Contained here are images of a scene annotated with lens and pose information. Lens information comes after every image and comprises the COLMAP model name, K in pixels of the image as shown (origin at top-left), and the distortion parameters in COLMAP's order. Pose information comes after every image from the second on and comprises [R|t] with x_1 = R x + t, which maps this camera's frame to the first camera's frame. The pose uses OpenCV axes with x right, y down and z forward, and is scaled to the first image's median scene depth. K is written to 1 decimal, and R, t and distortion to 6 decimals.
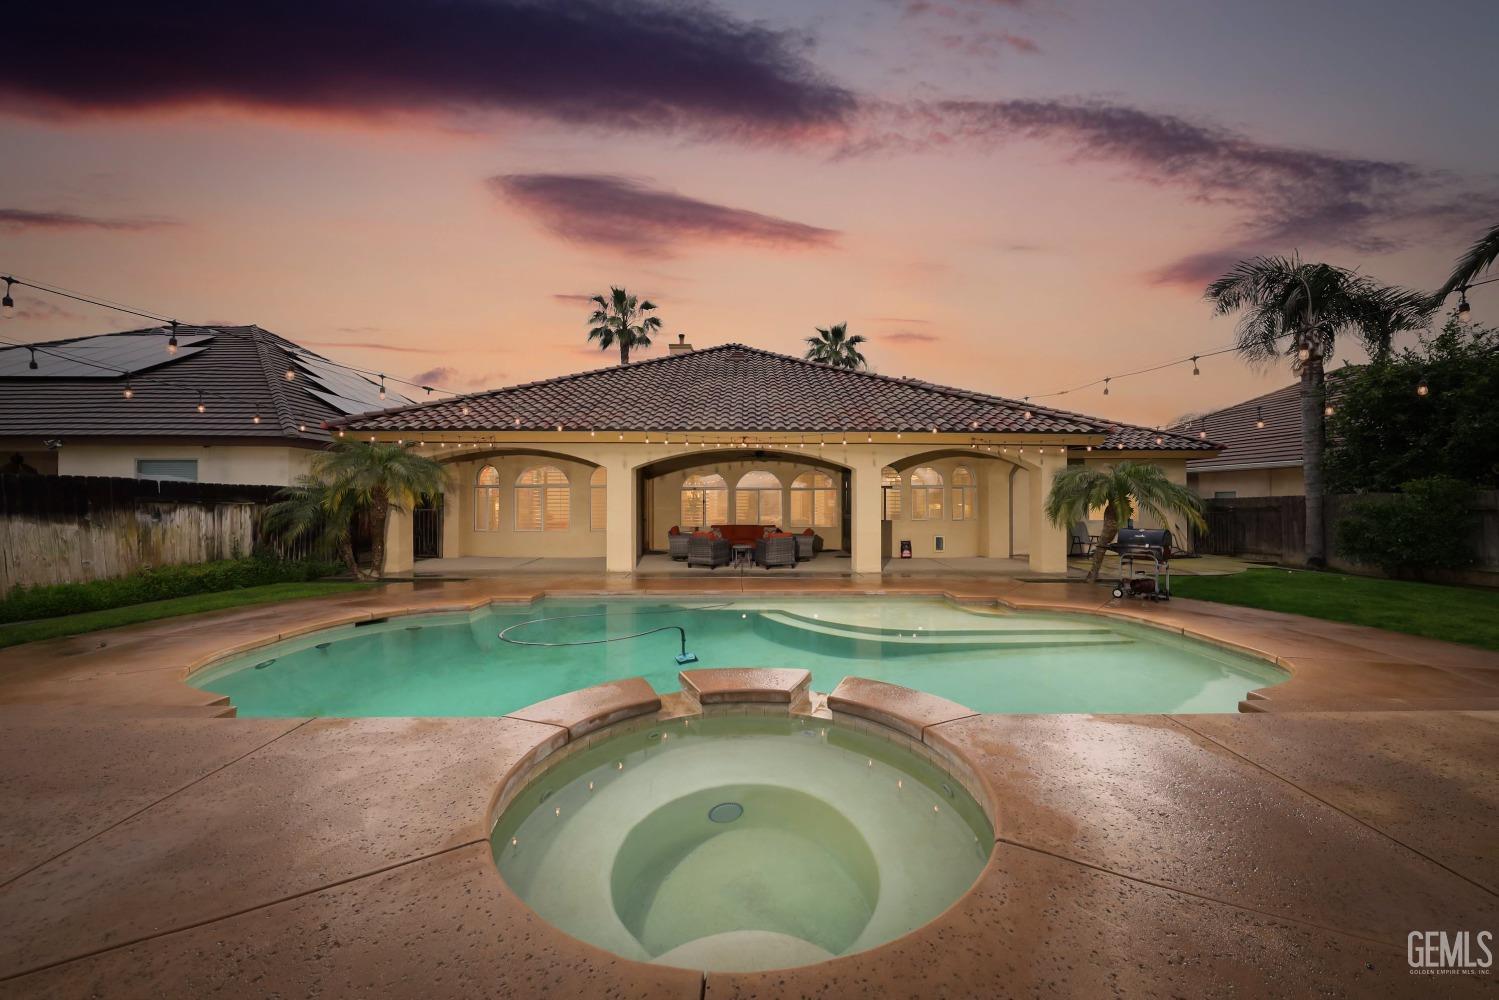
lens RADIAL K [[518.8, 0, 756.9], [0, 518.8, 502.6], [0, 0, 1]] dist [0.005126, -0.000359]
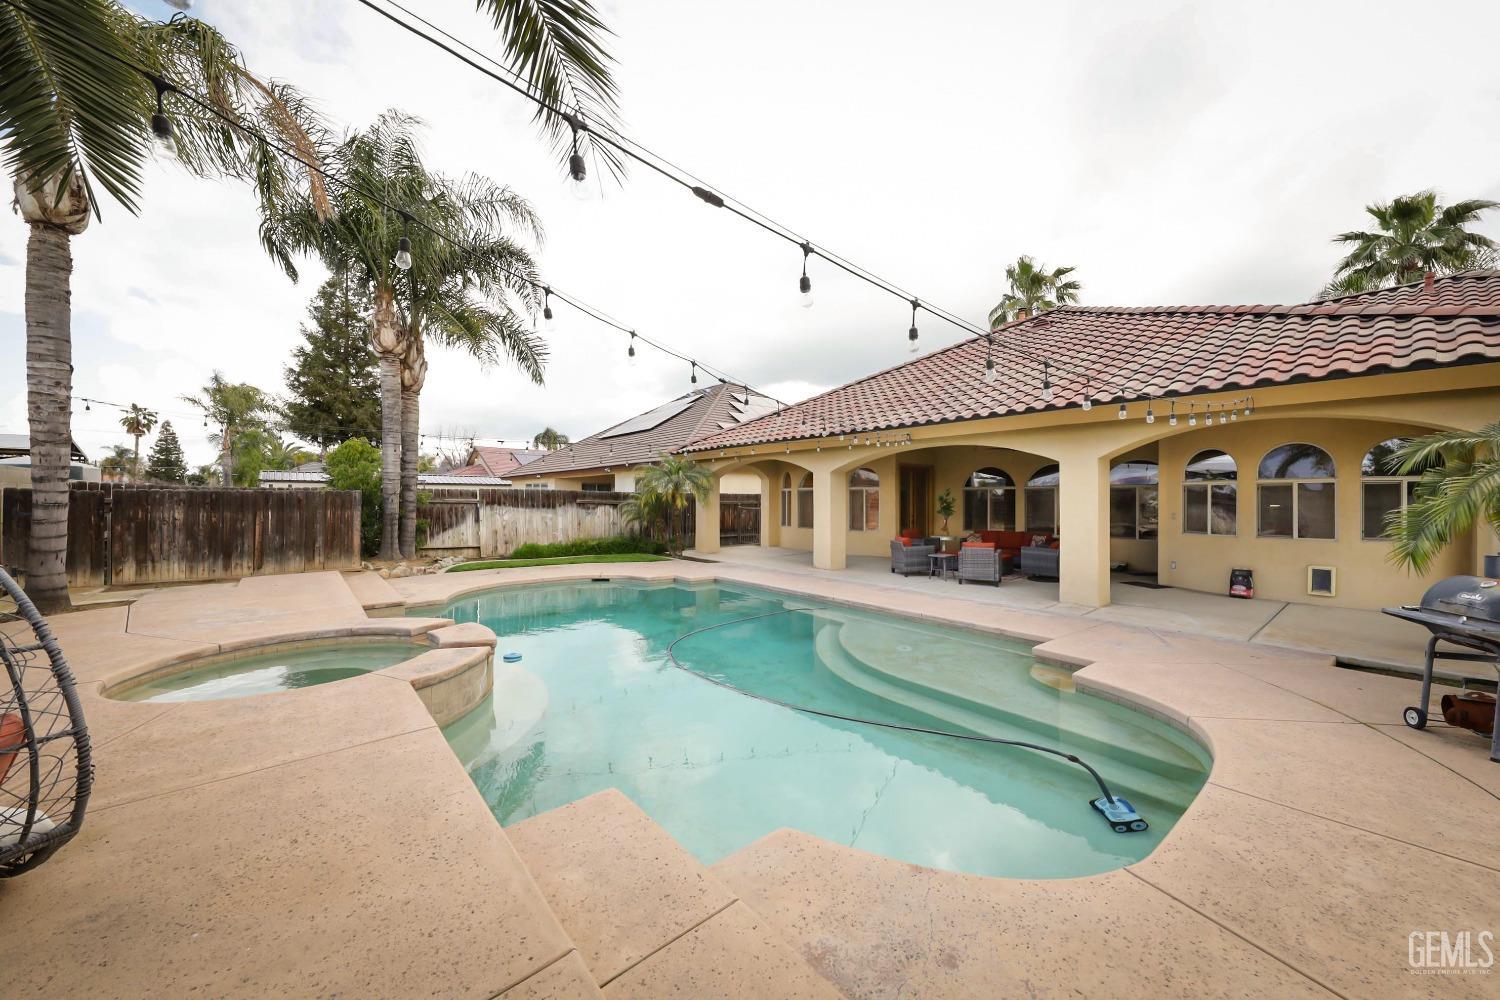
lens RADIAL K [[519.1, 0, 757.4], [0, 519.1, 502.6], [0, 0, 1]] dist [0.005126, -0.000359]
pose [[0.642760, 0.001273, -0.766066, 0.376187], [-0.000886, 0.999999, 0.000918, -0.001417], [0.766067, 0.000089, 0.642761, 0.197305]]
